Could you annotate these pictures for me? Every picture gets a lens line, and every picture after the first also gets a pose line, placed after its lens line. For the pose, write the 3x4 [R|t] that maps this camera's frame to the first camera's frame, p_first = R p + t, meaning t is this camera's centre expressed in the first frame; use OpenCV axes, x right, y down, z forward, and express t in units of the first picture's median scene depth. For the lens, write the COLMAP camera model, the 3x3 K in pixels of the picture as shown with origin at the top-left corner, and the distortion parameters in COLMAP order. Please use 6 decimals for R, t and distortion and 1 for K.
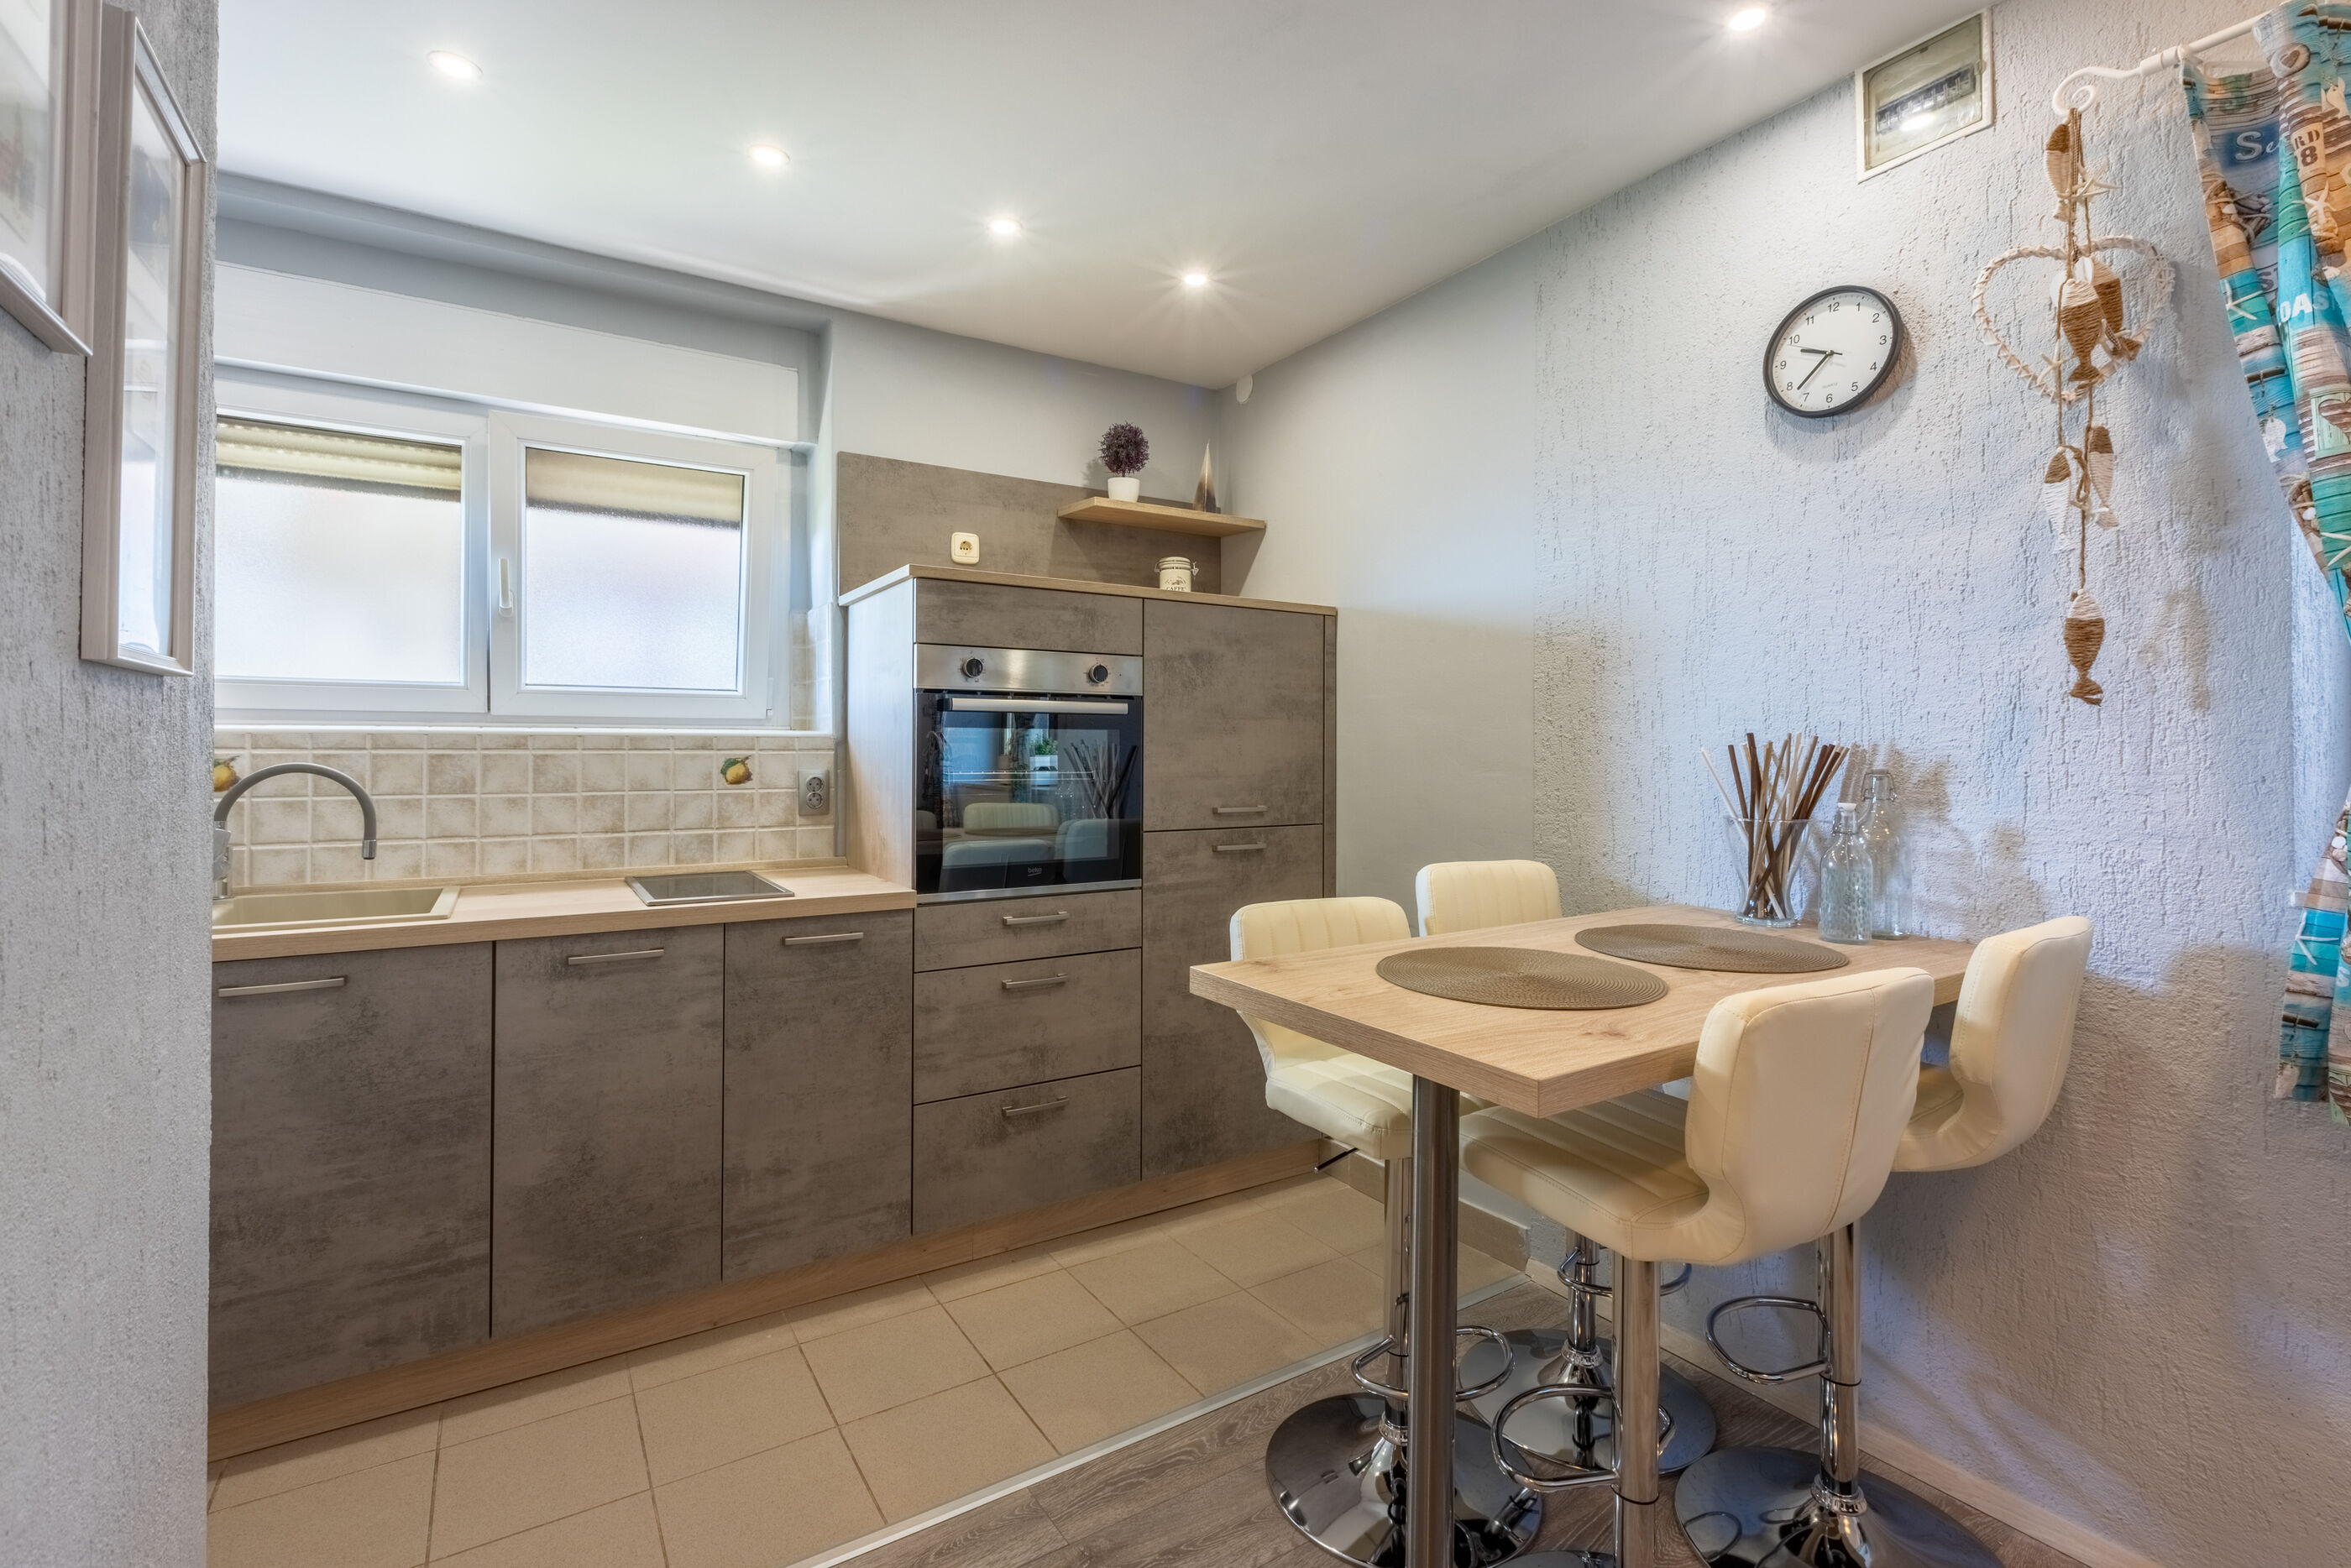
lens RADIAL K [[1084.0, 0, 1145.7], [0, 1084.0, 740.9], [0, 0, 1]] dist [-0.000220, 0.000816]
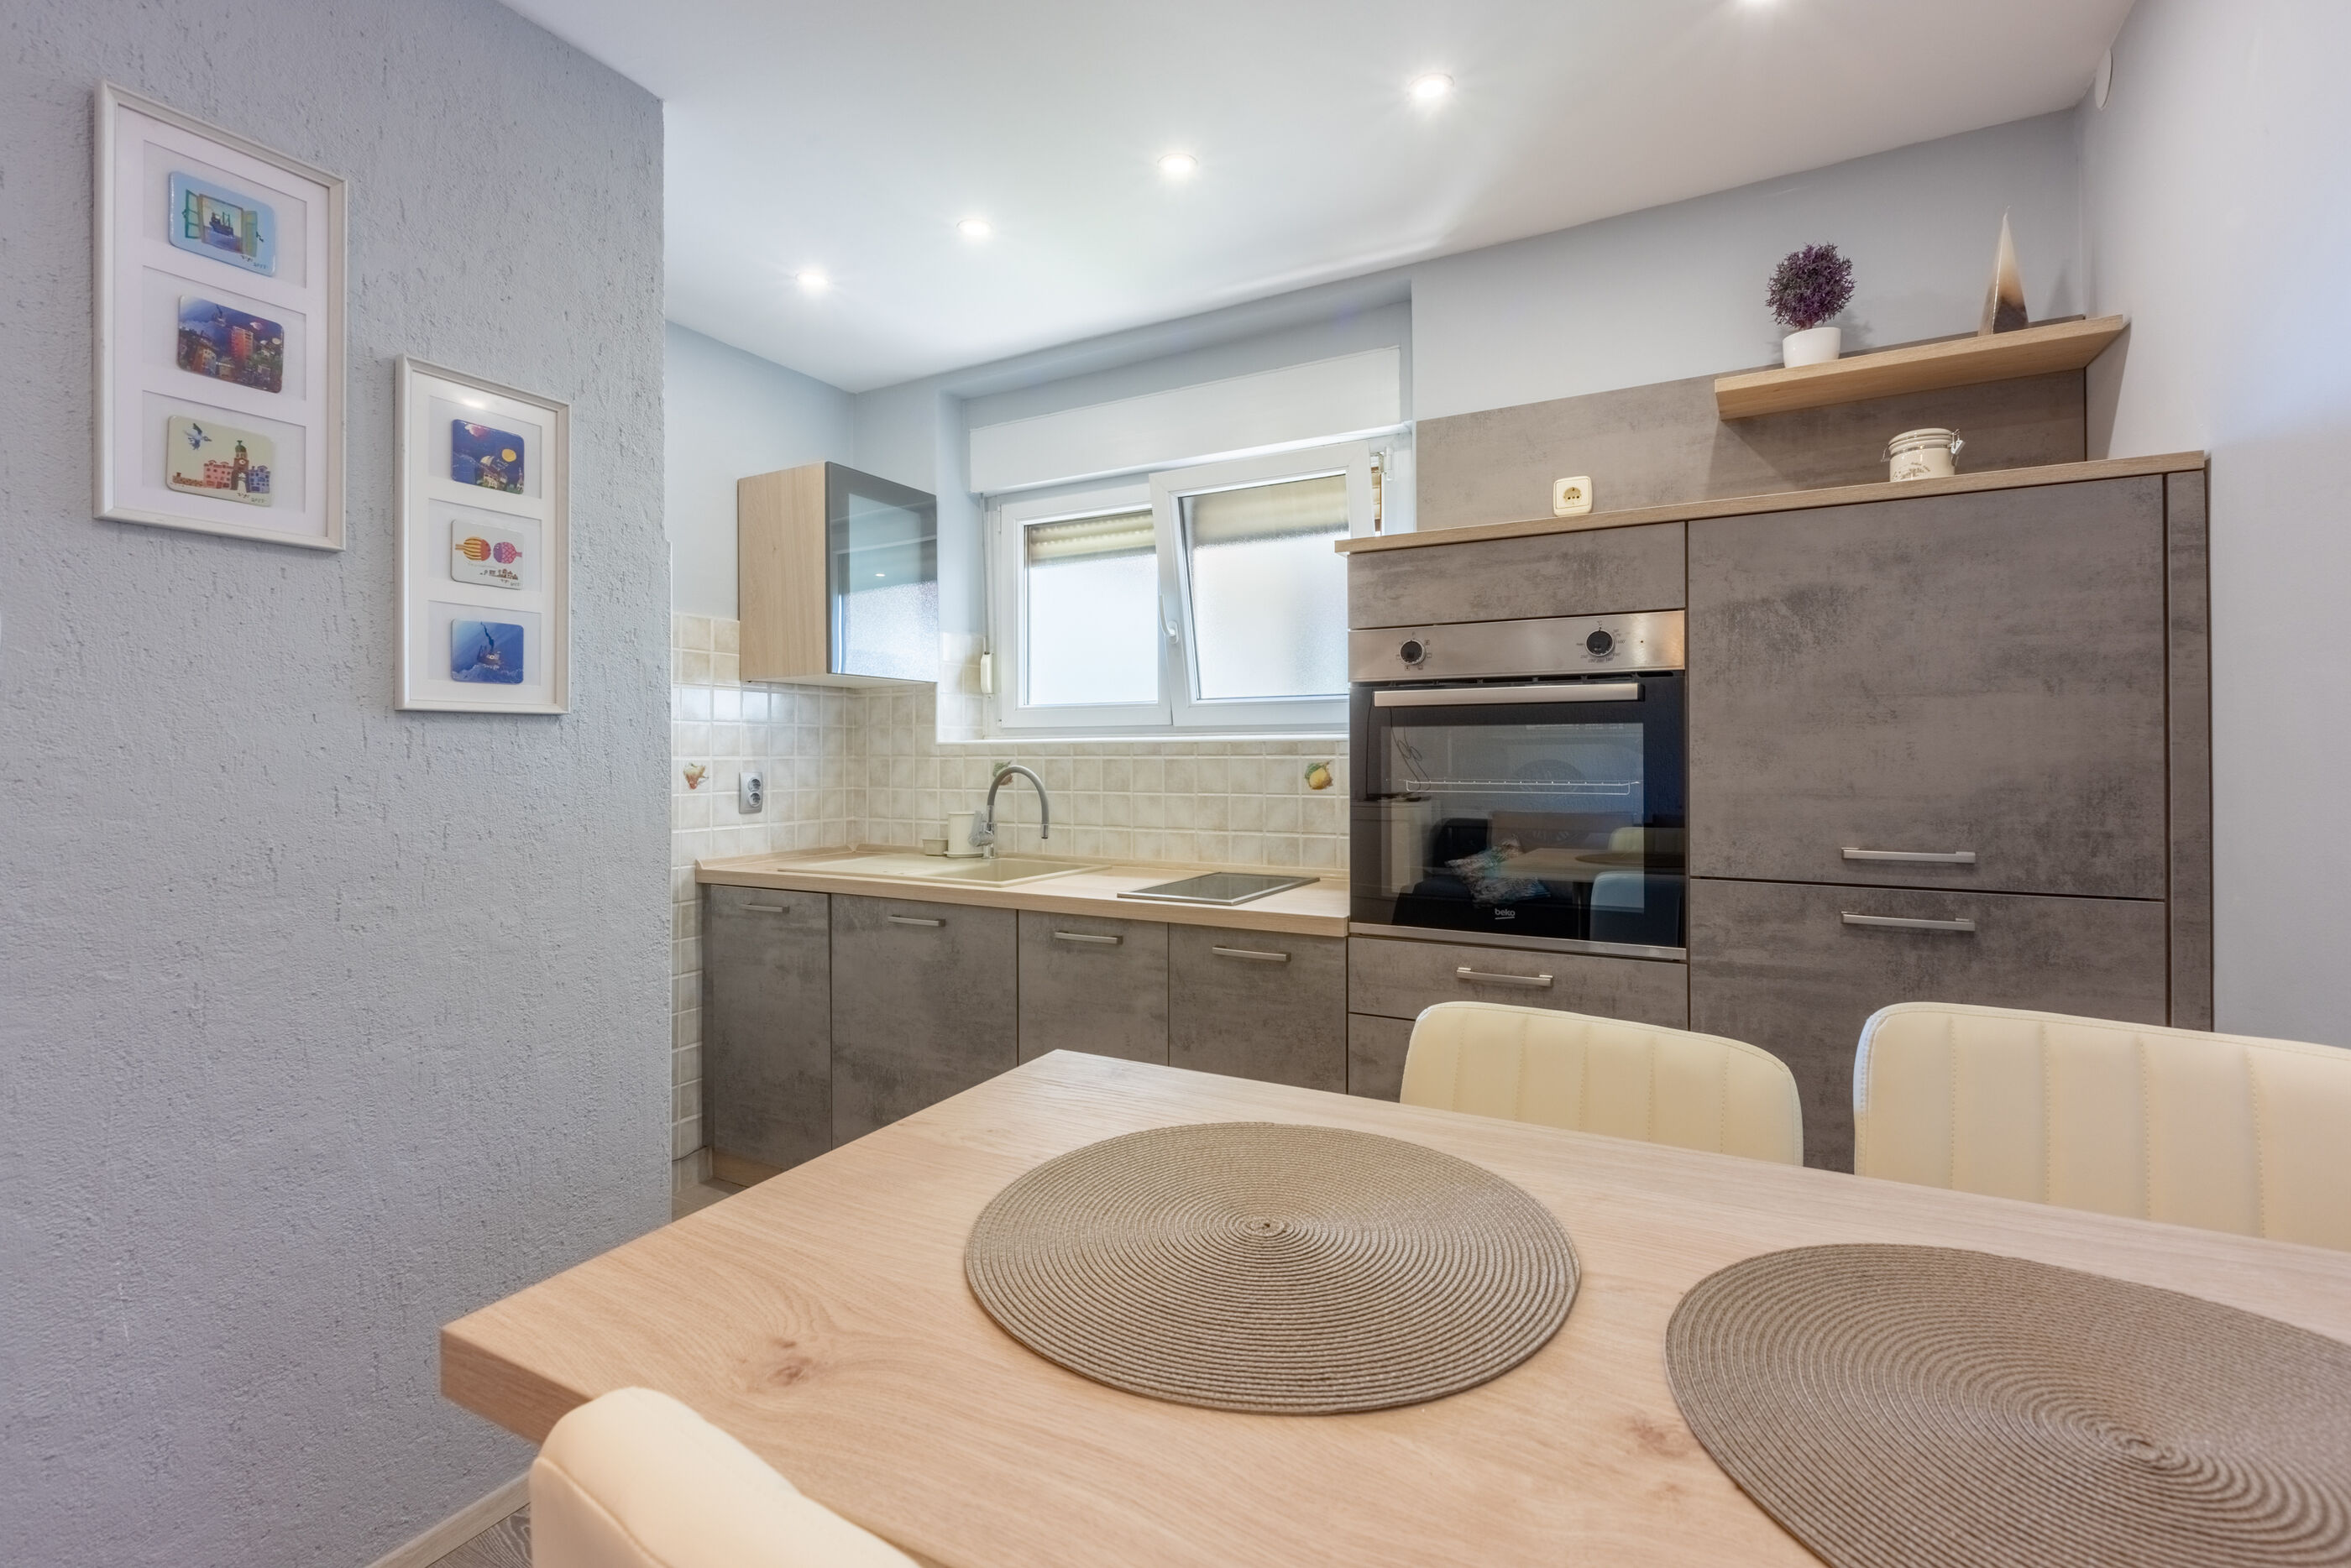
lens RADIAL K [[1063.9, 0, 1149.4], [0, 1063.9, 744.2], [0, 0, 1]] dist [-0.002017, 0.000106]
pose [[0.476996, -0.012956, -0.878810, 0.450614], [0.011834, 0.999895, -0.008318, 0.005634], [0.878826, -0.006432, 0.477100, 0.452036]]
